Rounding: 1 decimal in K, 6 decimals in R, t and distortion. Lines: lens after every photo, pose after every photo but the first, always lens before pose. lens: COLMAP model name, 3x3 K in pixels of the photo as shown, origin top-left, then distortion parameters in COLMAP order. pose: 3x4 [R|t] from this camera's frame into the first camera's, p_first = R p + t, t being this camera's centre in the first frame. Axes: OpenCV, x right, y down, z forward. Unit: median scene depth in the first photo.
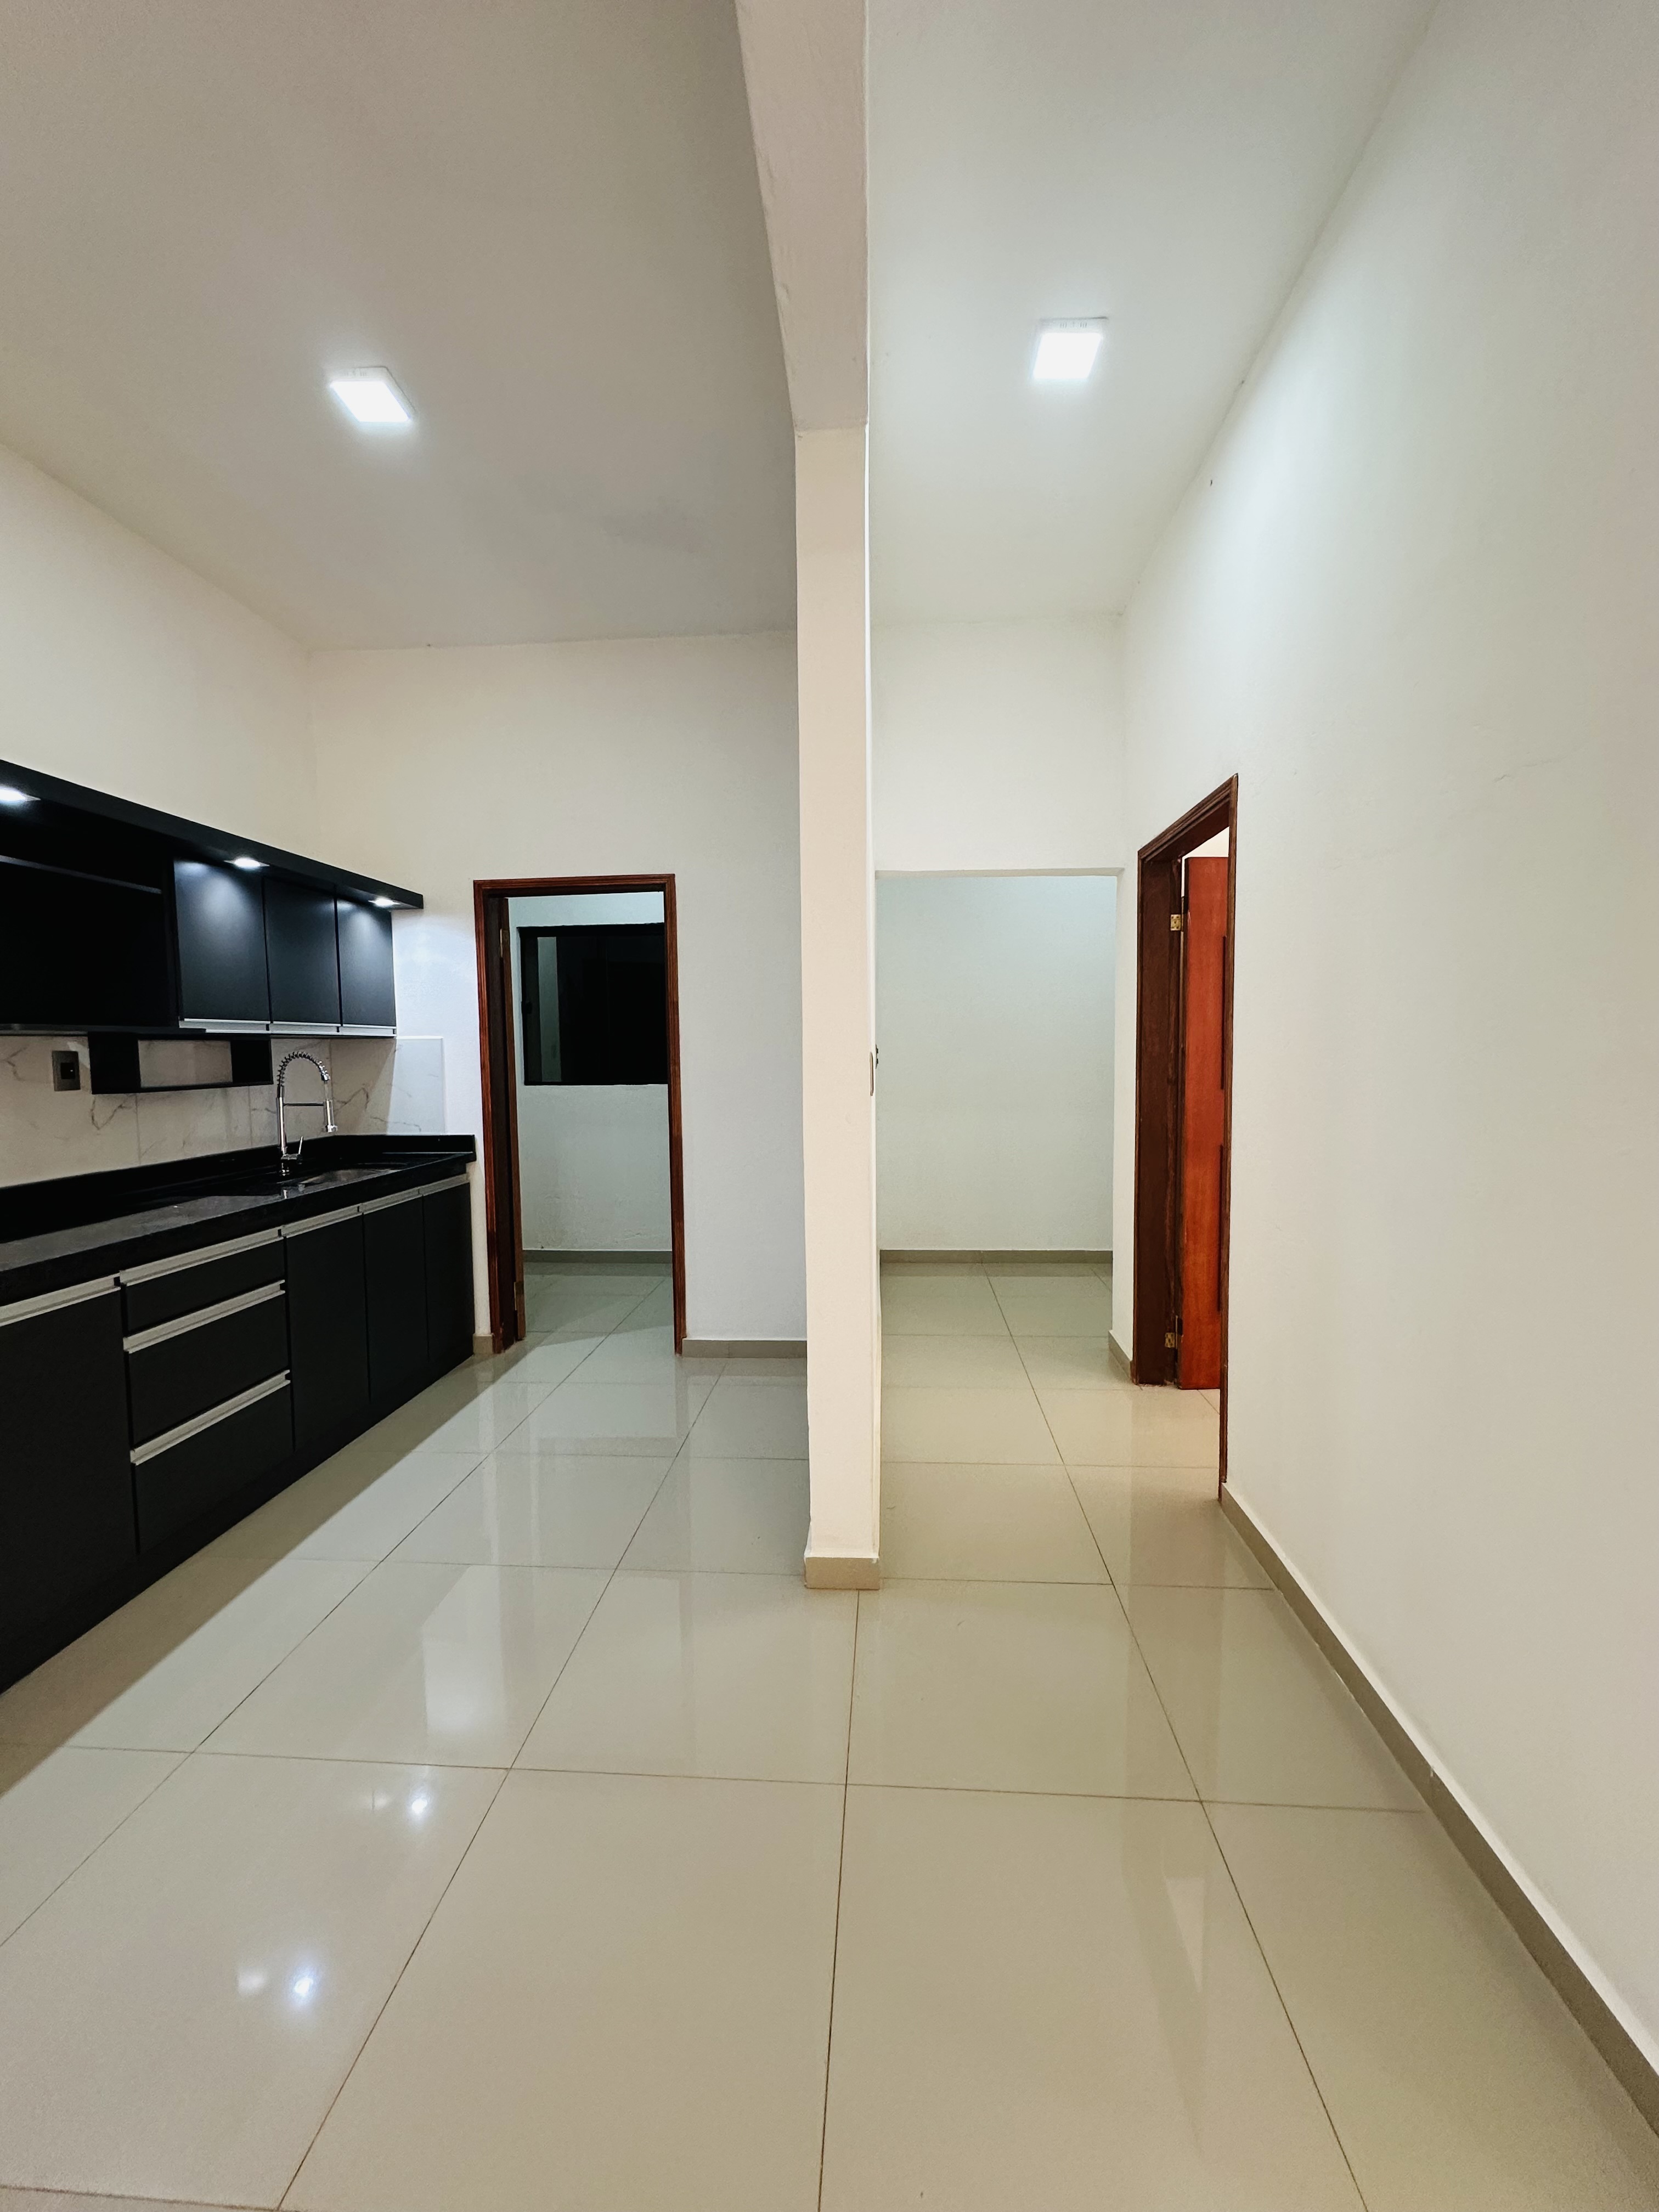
lens RADIAL K [[886.4, 0, 830.1], [0, 886.4, 1100.9], [0, 0, 1]] dist [-0.000727, 0.000323]
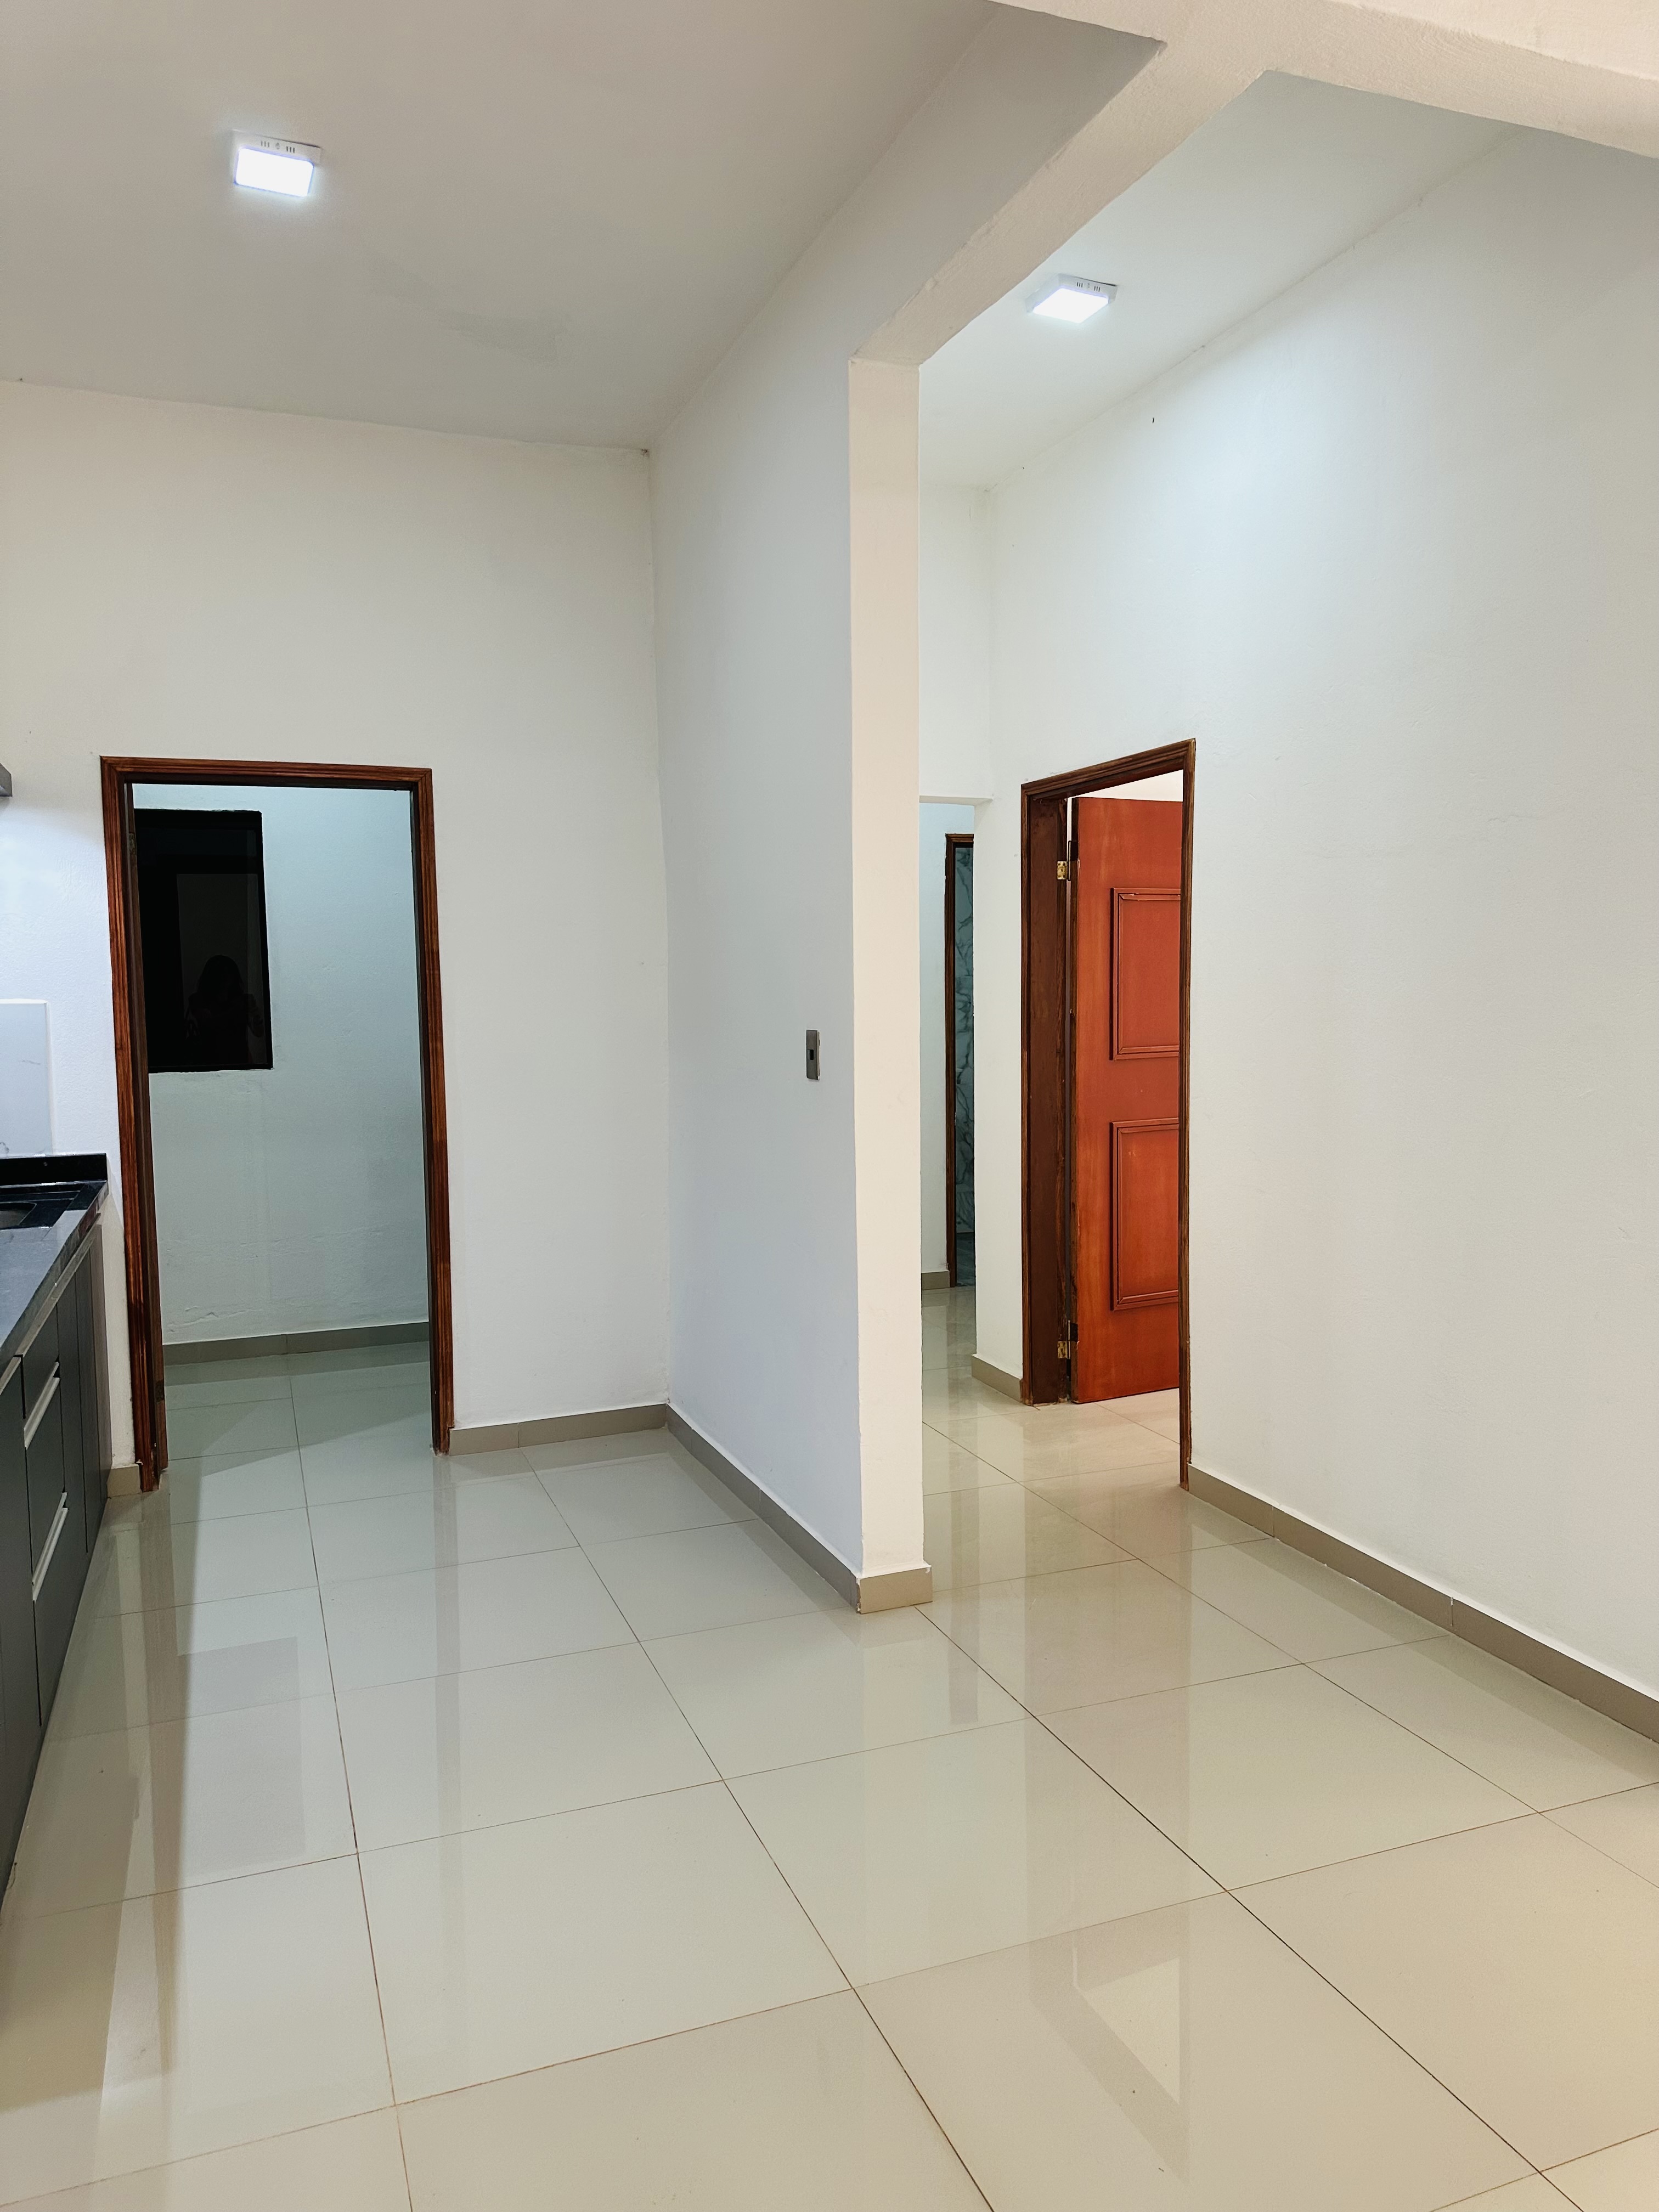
lens RADIAL K [[1548.0, 0, 834.5], [0, 1548.0, 1111.4], [0, 0, 1]] dist [0.078796, -0.090742]
pose [[0.902239, -0.033029, 0.429969, -0.466833], [0.028624, 0.999451, 0.016712, 0.004247], [-0.430284, -0.002771, 0.902689, -0.280166]]
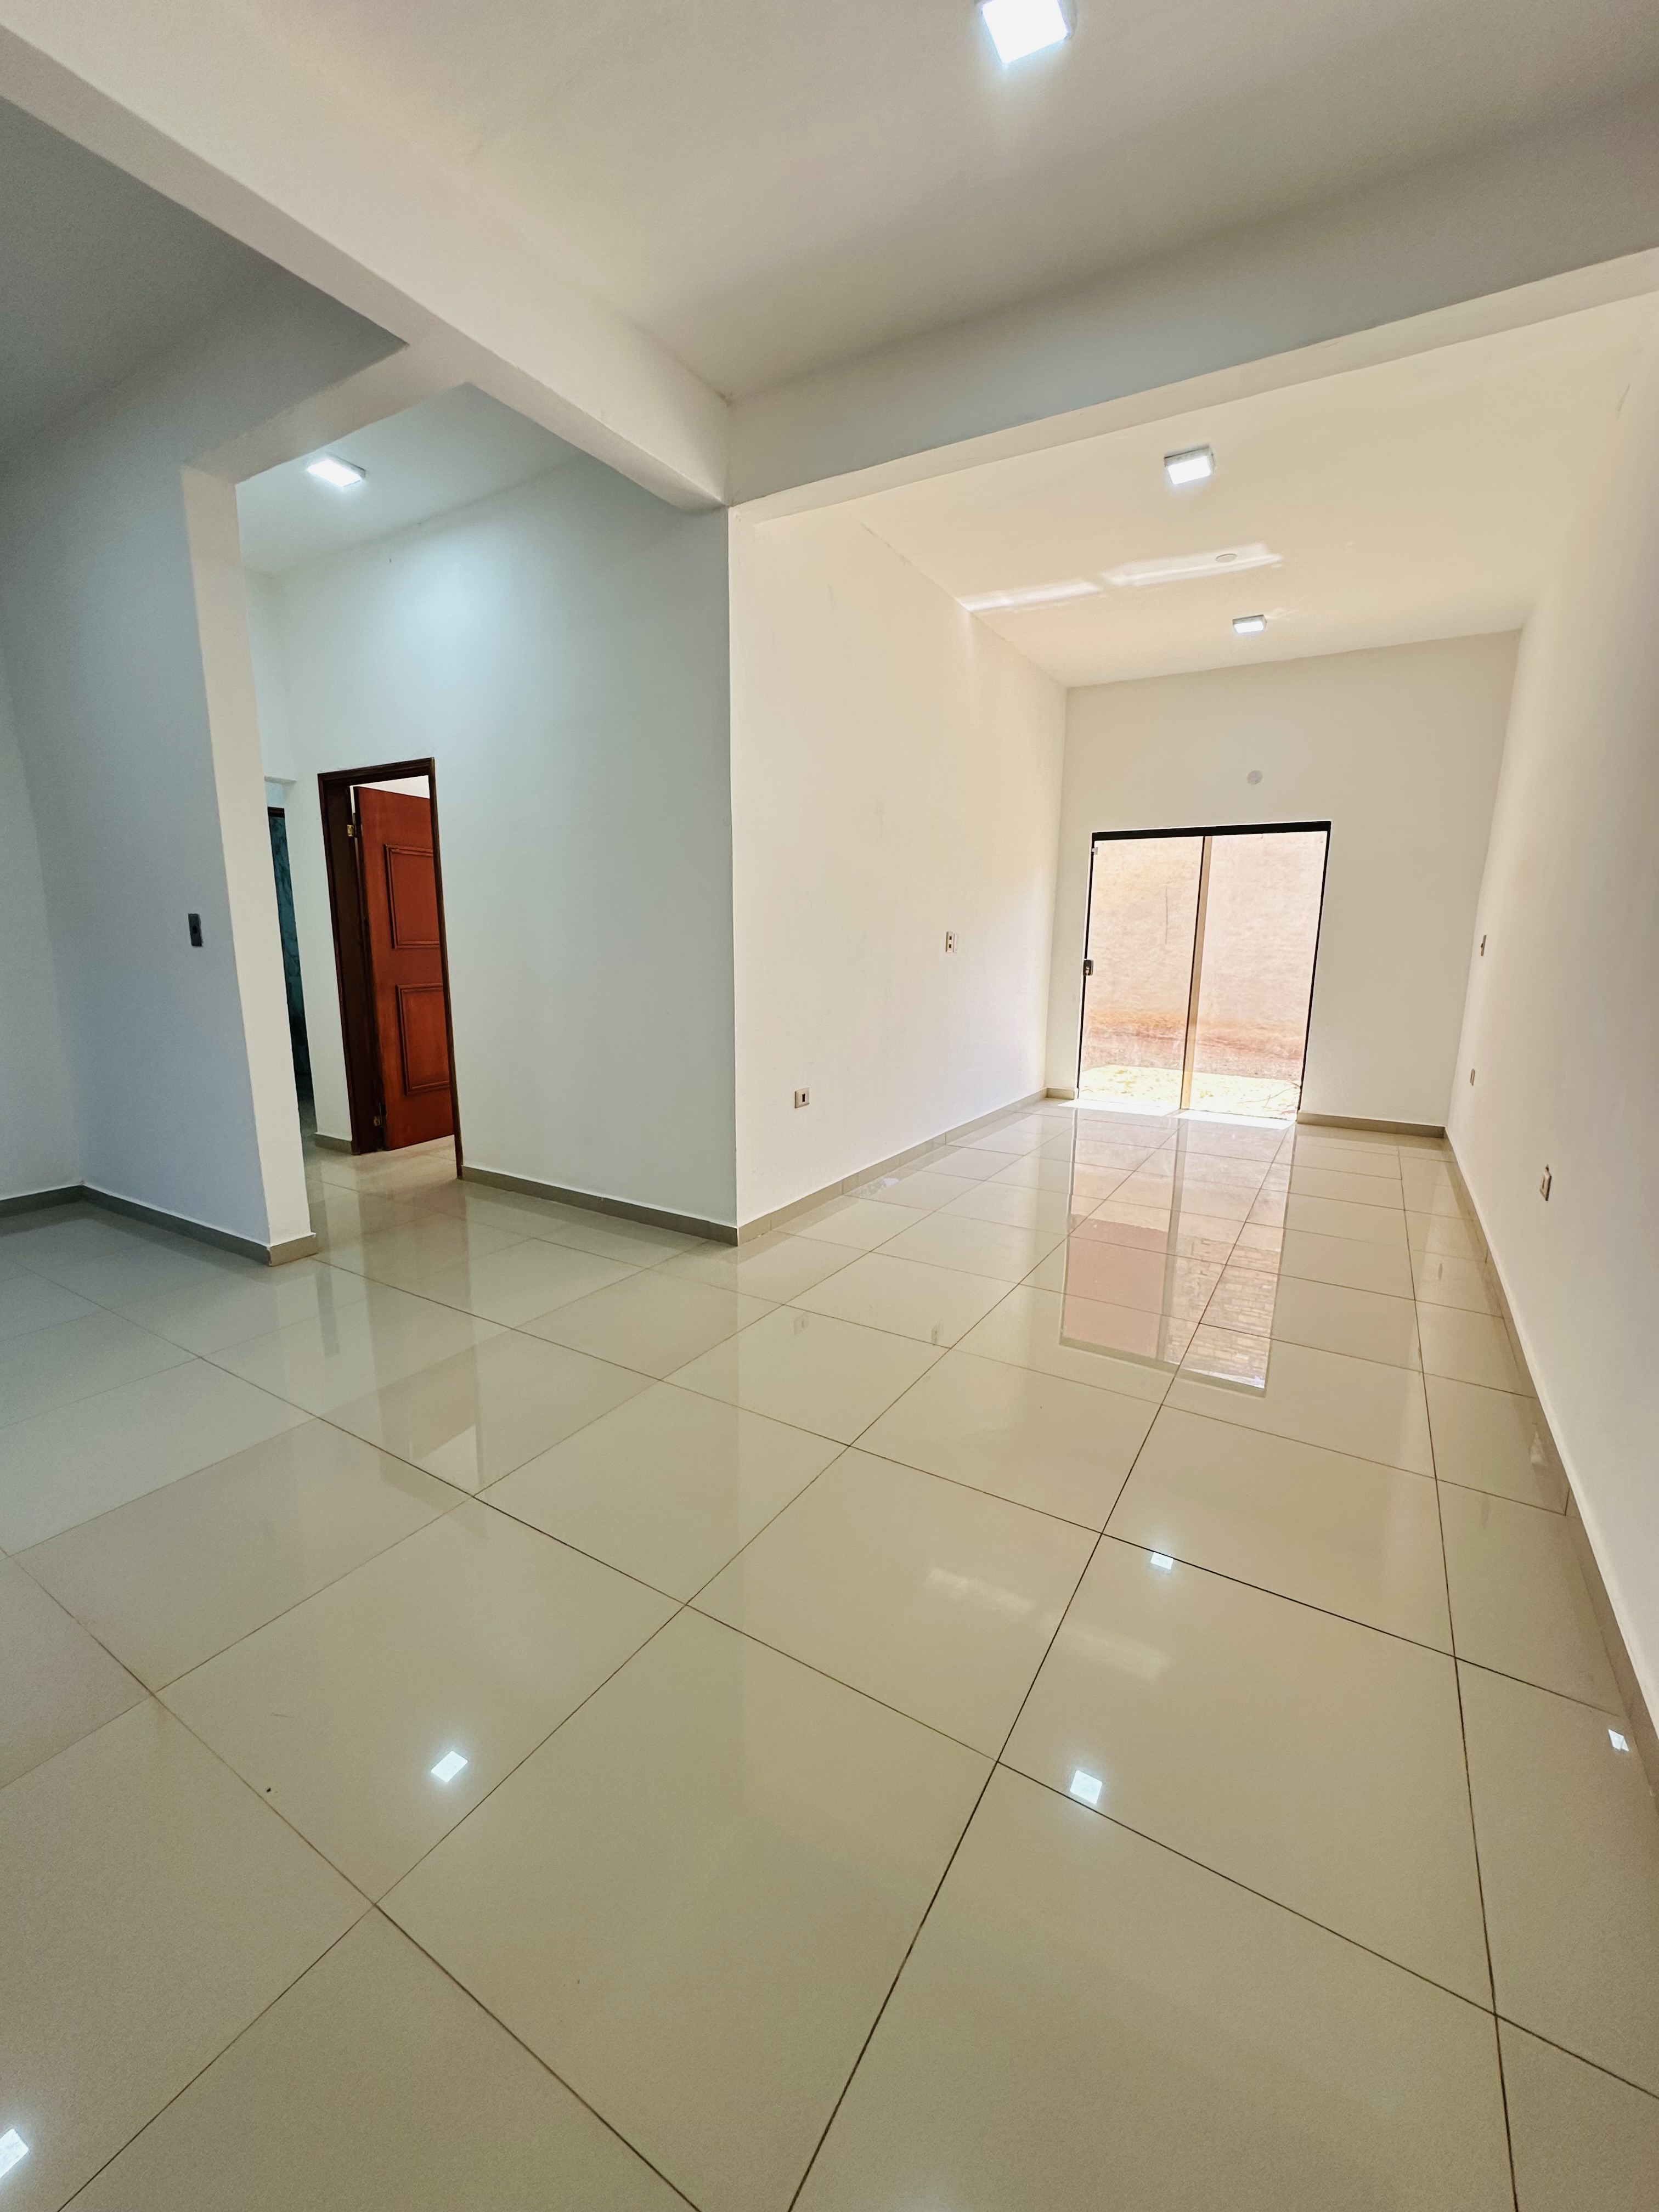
lens RADIAL K [[886.4, 0, 830.1], [0, 886.4, 1100.9], [0, 0, 1]] dist [-0.000727, 0.000323]
pose [[0.455129, -0.151554, 0.877433, -0.566060], [0.042389, 0.987979, 0.148661, 0.048448], [-0.889416, -0.030466, 0.456082, -0.348172]]
